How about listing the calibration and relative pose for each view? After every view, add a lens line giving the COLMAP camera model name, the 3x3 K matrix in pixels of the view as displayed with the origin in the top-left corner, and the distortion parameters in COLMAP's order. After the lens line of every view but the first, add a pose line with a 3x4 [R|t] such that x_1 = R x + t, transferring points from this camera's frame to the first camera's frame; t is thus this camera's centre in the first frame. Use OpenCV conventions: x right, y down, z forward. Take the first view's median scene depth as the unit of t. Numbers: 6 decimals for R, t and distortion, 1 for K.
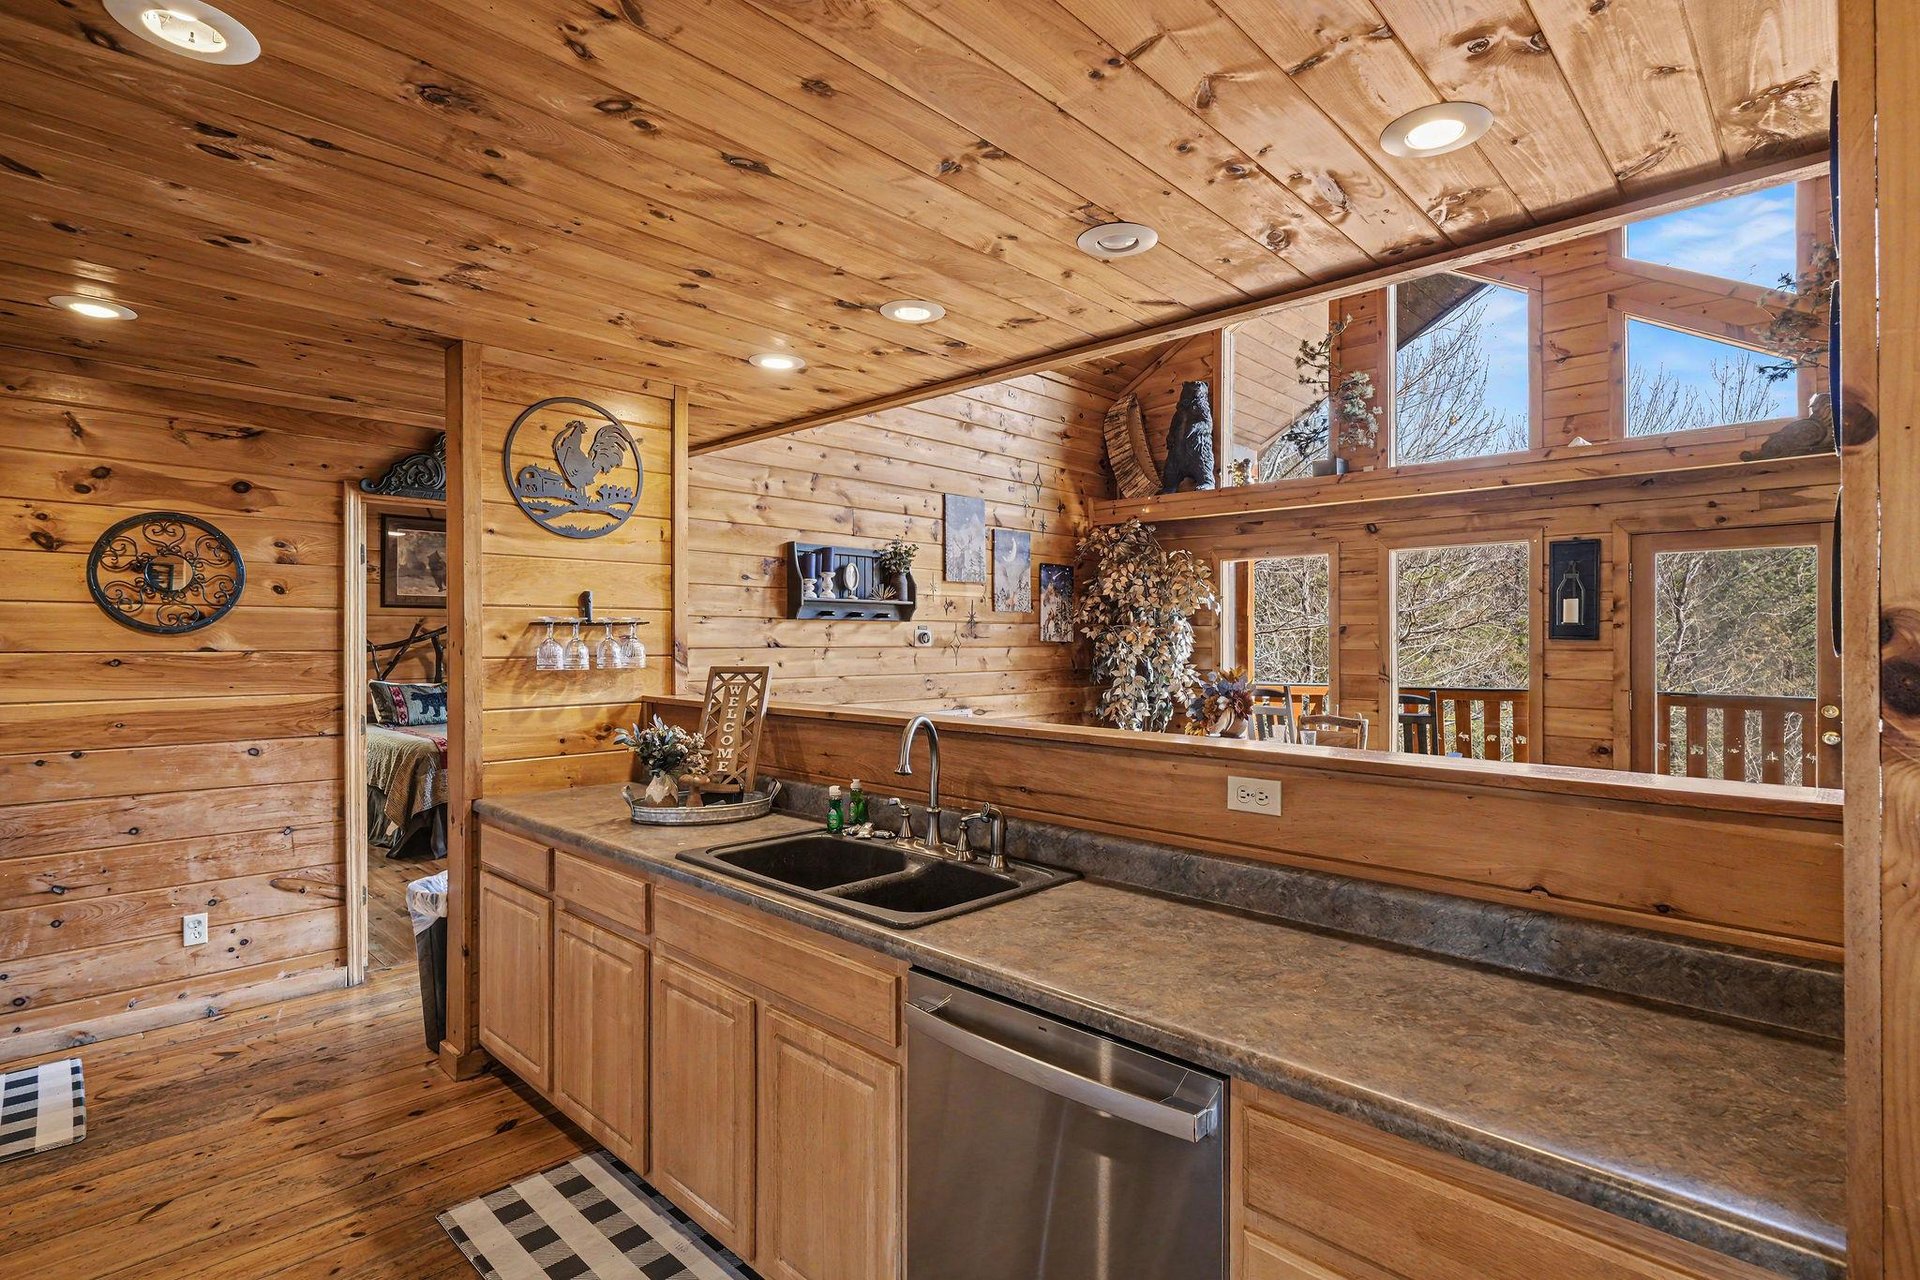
lens RADIAL K [[928.3, 0, 974.6], [0, 928.3, 640.3], [0, 0, 1]] dist [0.001424, 0.000422]
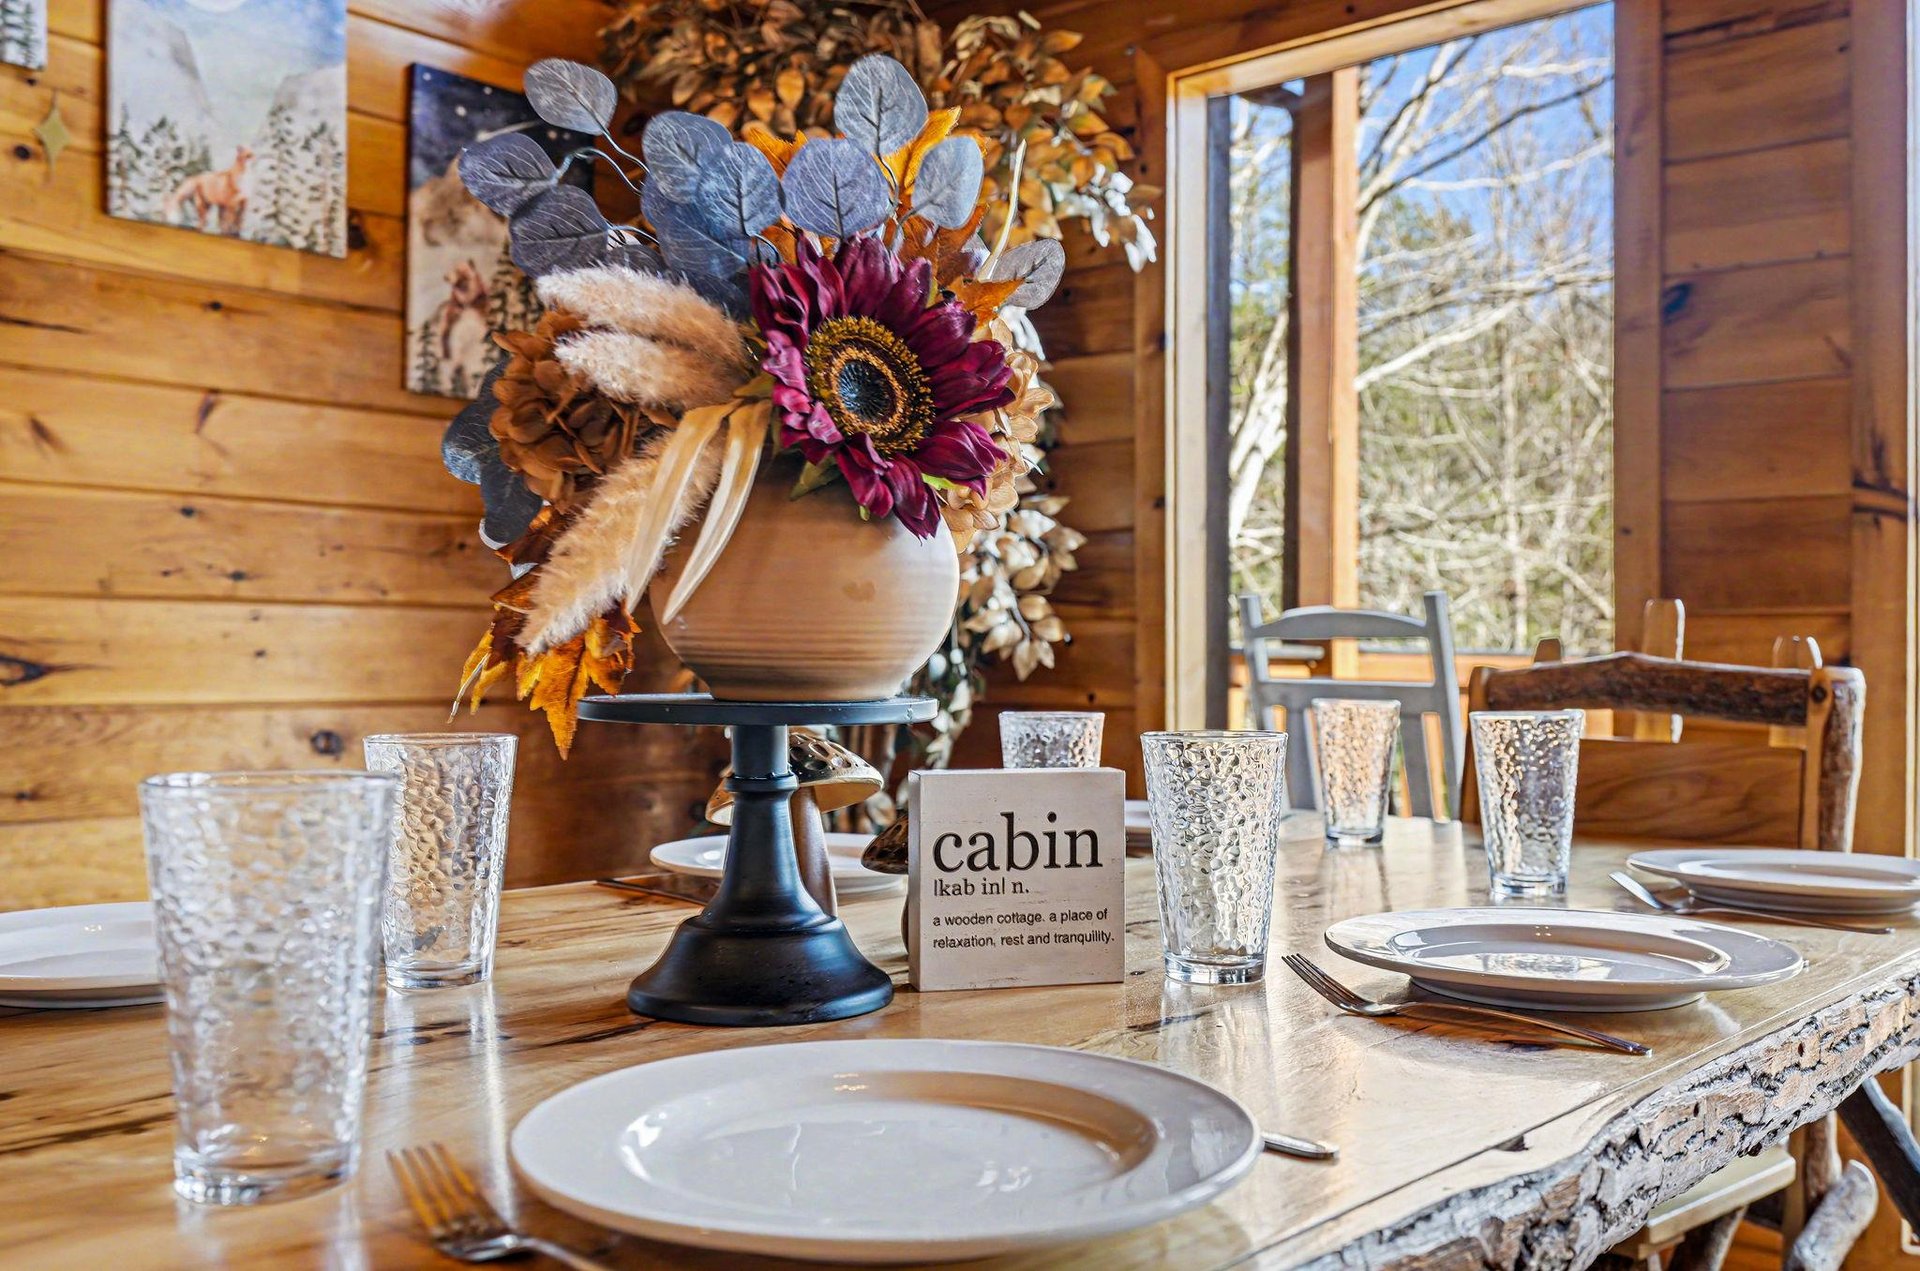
lens RADIAL K [[1743.5, 0, 951.1], [0, 1743.5, 644.8], [0, 0, 1]] dist [-0.011904, -0.000537]
pose [[0.999406, 0.006133, 0.033922, 0.204344], [-0.006076, 0.999980, -0.001783, 0.069281], [-0.033932, 0.001576, 0.999423, 0.575439]]
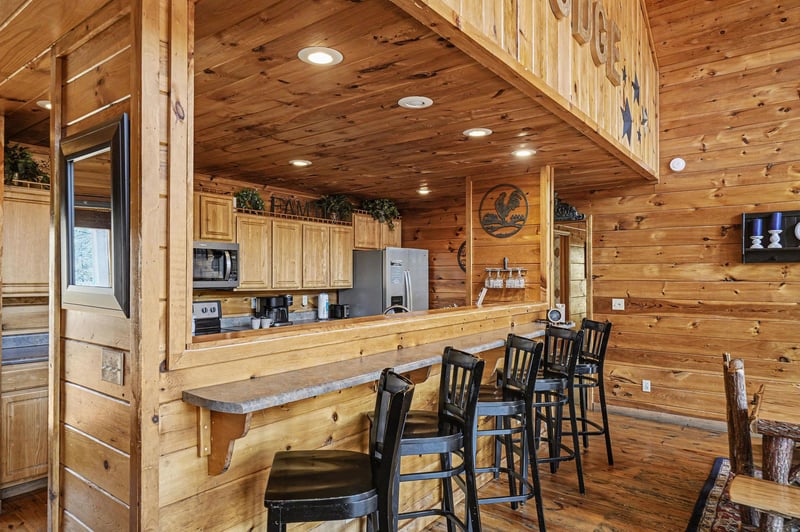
lens RADIAL K [[479.6, 0, 398.8], [0, 479.6, 271.9], [0, 0, 1]] dist [-0.008808, 0.002044]
pose [[0.110458, -0.006113, -0.993862, 0.420463], [-0.000369, 0.999981, -0.006192, -0.002289], [0.993881, 0.001051, 0.110453, 0.267141]]
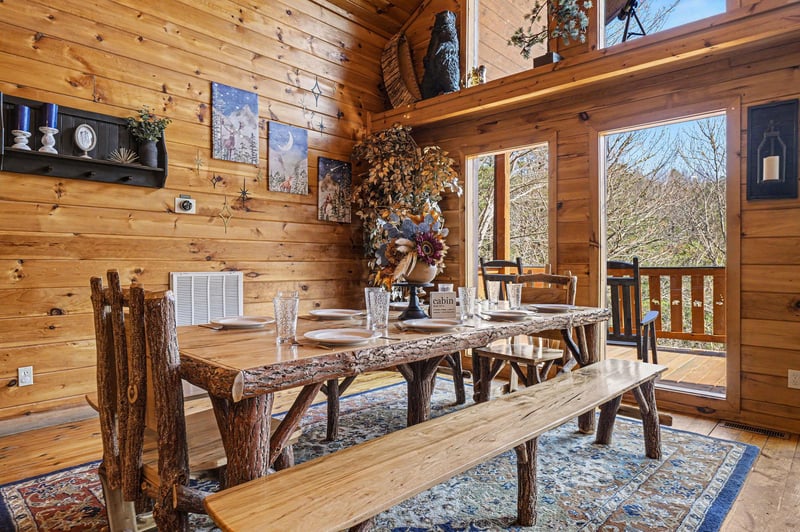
lens RADIAL K [[479.6, 0, 399.4], [0, 479.6, 260.5], [0, 0, 1]] dist [-0.008808, 0.002044]
pose [[0.999939, 0.003745, 0.010438, 0.180109], [-0.003740, 0.999993, -0.000449, 0.057438], [-0.010440, 0.000410, 0.999945, 0.380301]]
